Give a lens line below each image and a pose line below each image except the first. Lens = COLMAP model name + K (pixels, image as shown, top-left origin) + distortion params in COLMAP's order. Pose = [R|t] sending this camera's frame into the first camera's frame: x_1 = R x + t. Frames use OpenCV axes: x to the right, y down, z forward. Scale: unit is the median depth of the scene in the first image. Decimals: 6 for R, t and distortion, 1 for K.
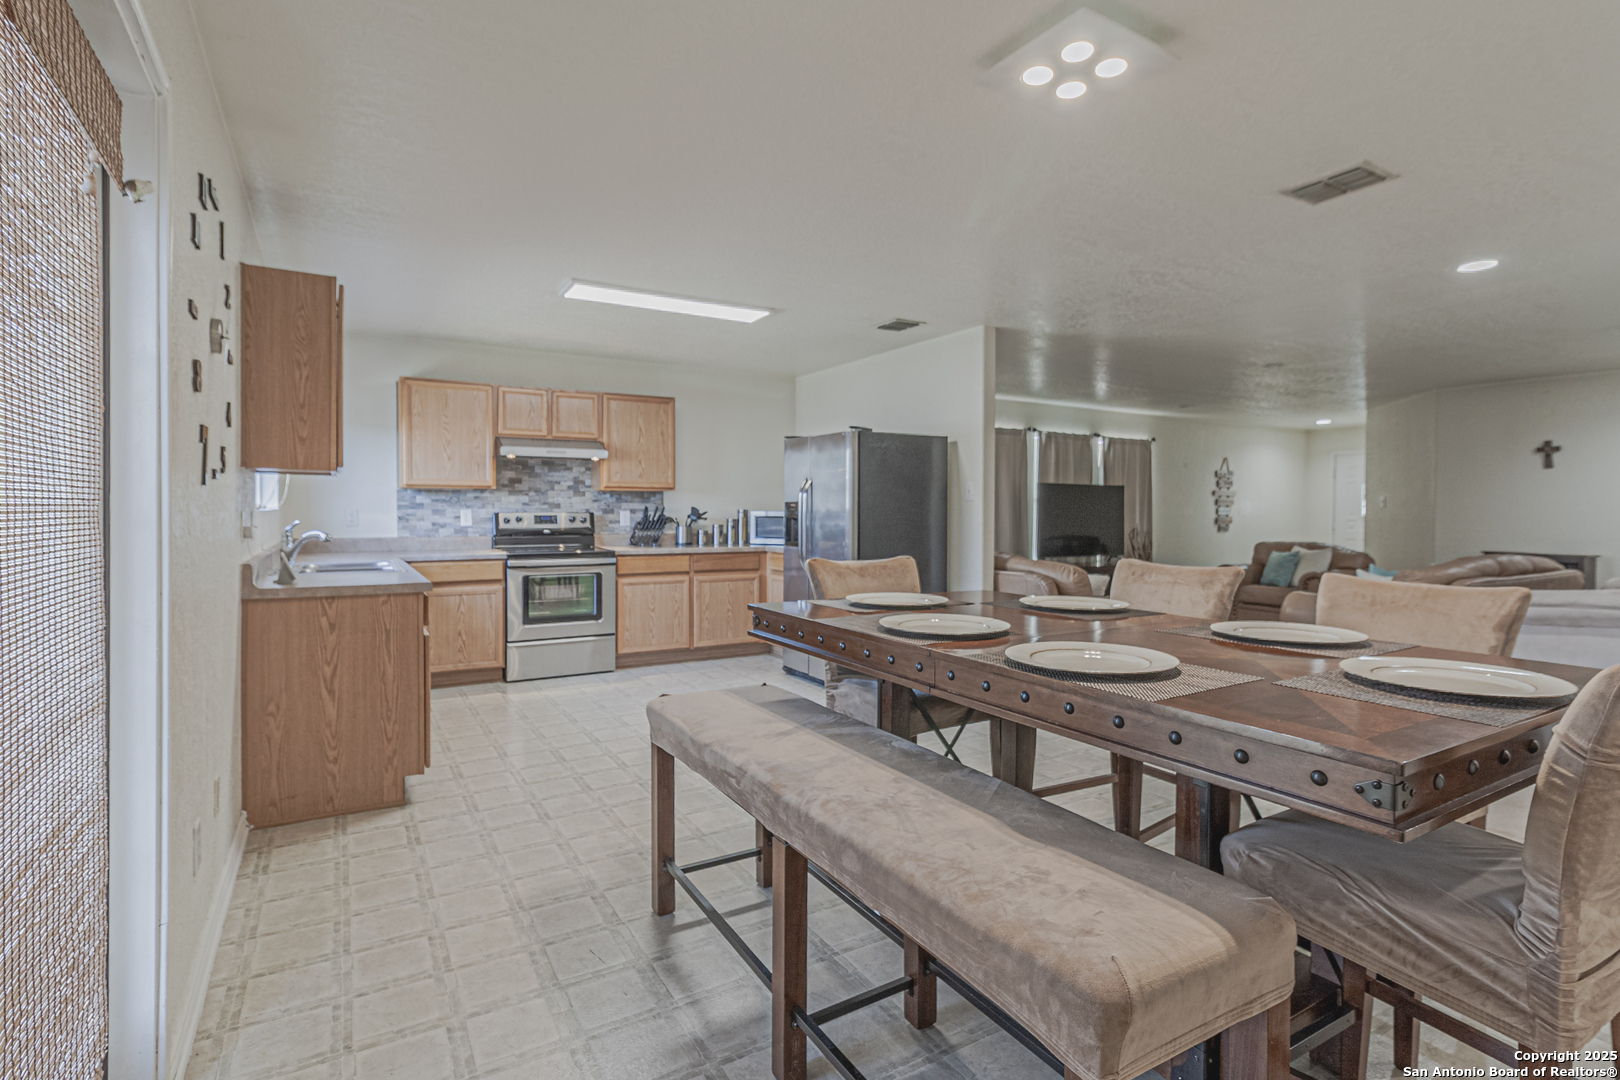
lens RADIAL K [[796.8, 0, 806.5], [0, 796.8, 525.7], [0, 0, 1]] dist [-0.000156, -0.000085]
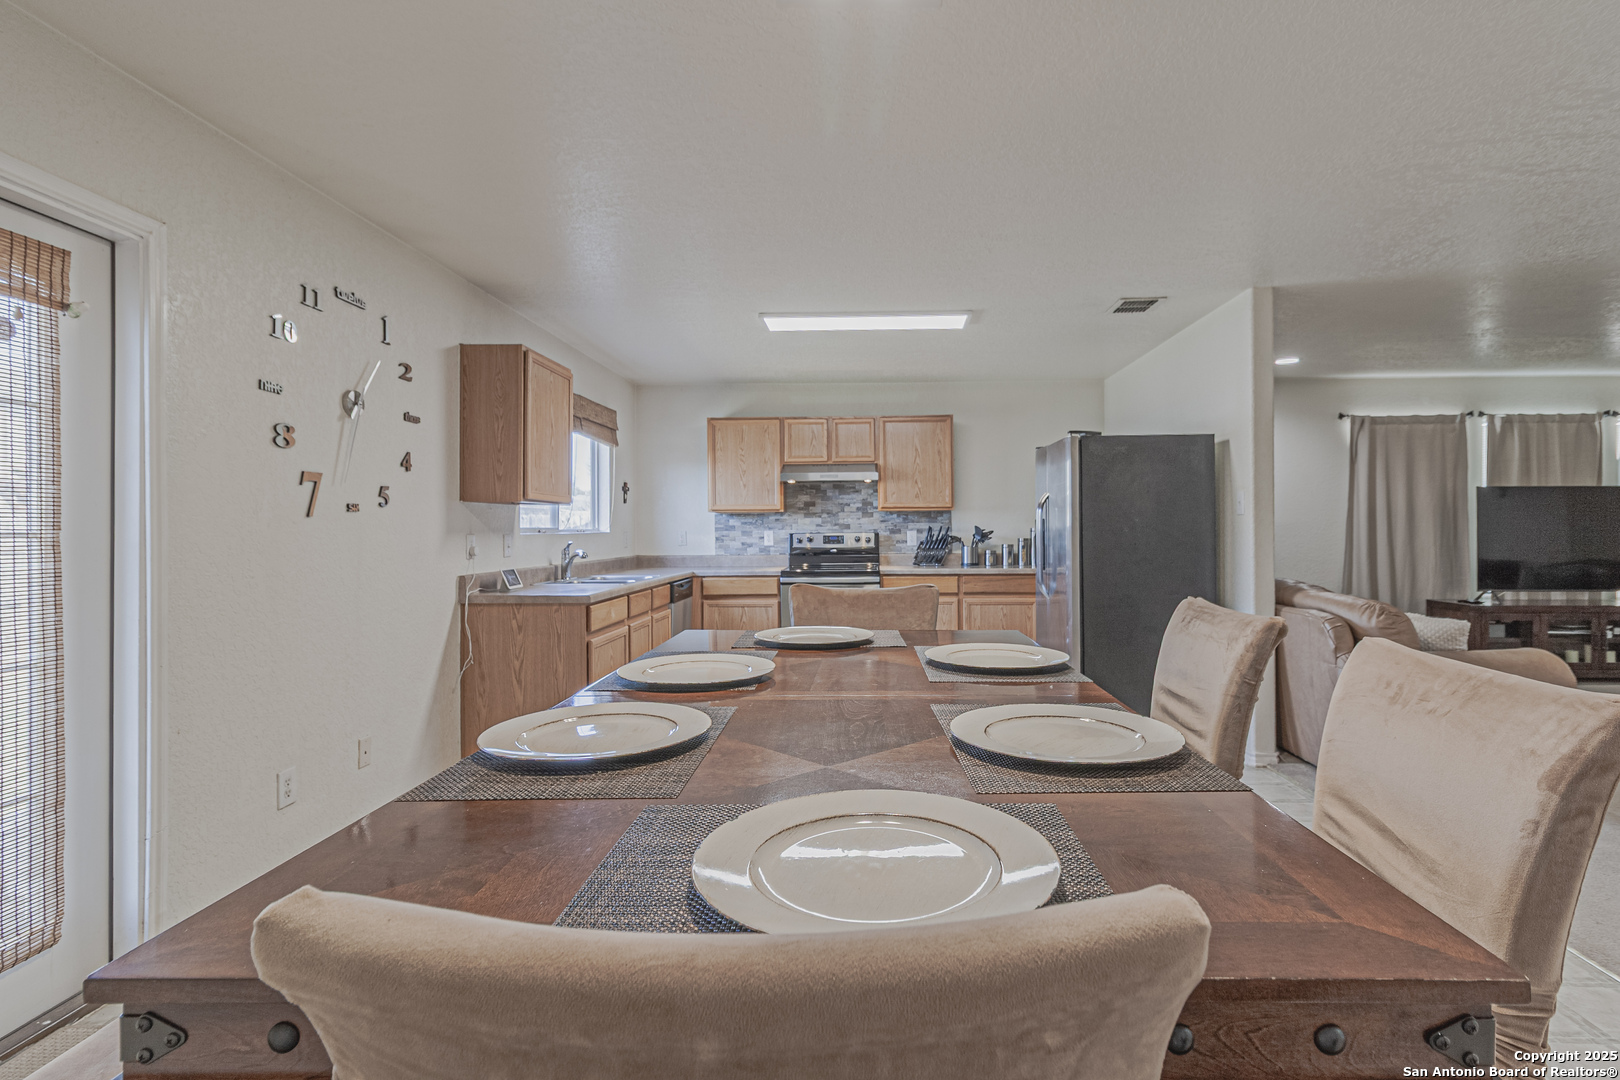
lens RADIAL K [[777.0, 0, 834.7], [0, 777.0, 529.5], [0, 0, 1]] dist [0.001414, -0.001974]
pose [[0.845437, -0.009066, -0.533998, 0.230854], [-0.001085, 0.999825, -0.018693, -0.001872], [0.534074, 0.016383, 0.845279, 0.123369]]
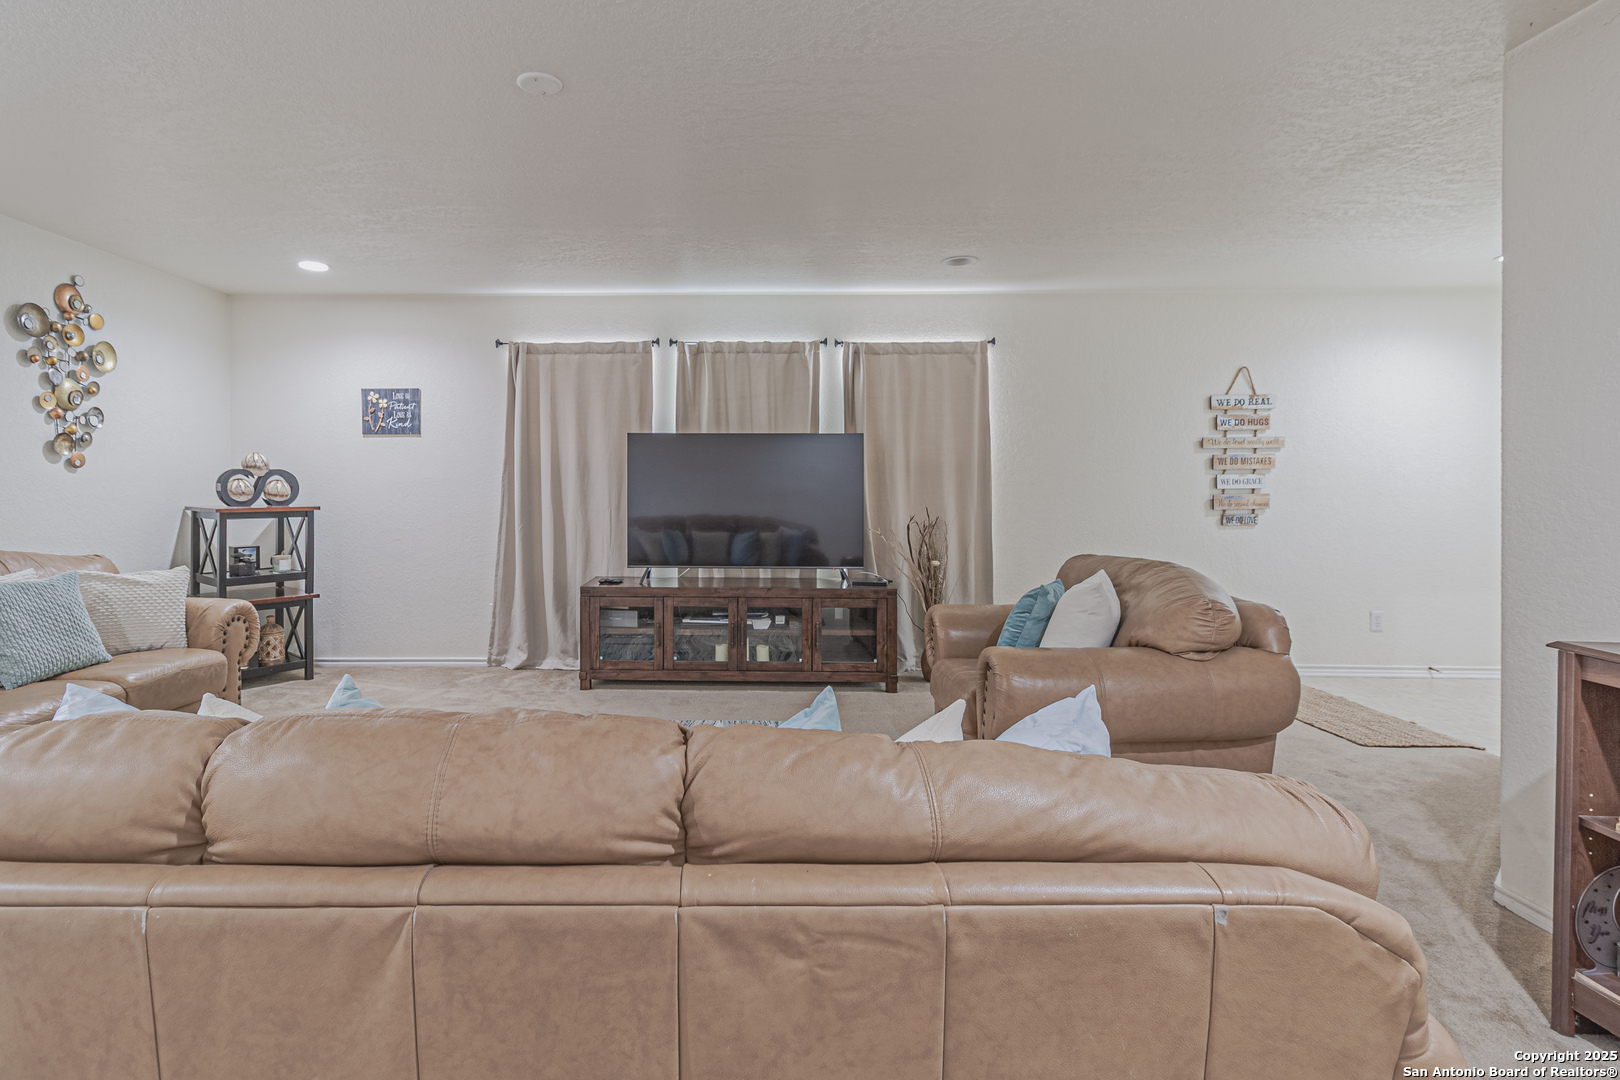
lens RADIAL K [[788.0, 0, 731.5], [0, 788.0, 503.2], [0, 0, 1]] dist [0.003956, 0.000449]
pose [[0.848231, 0.006940, -0.529581, 0.869520], [-0.006090, 0.999976, 0.003349, -0.009619], [0.529591, 0.000384, 0.848253, 0.757928]]
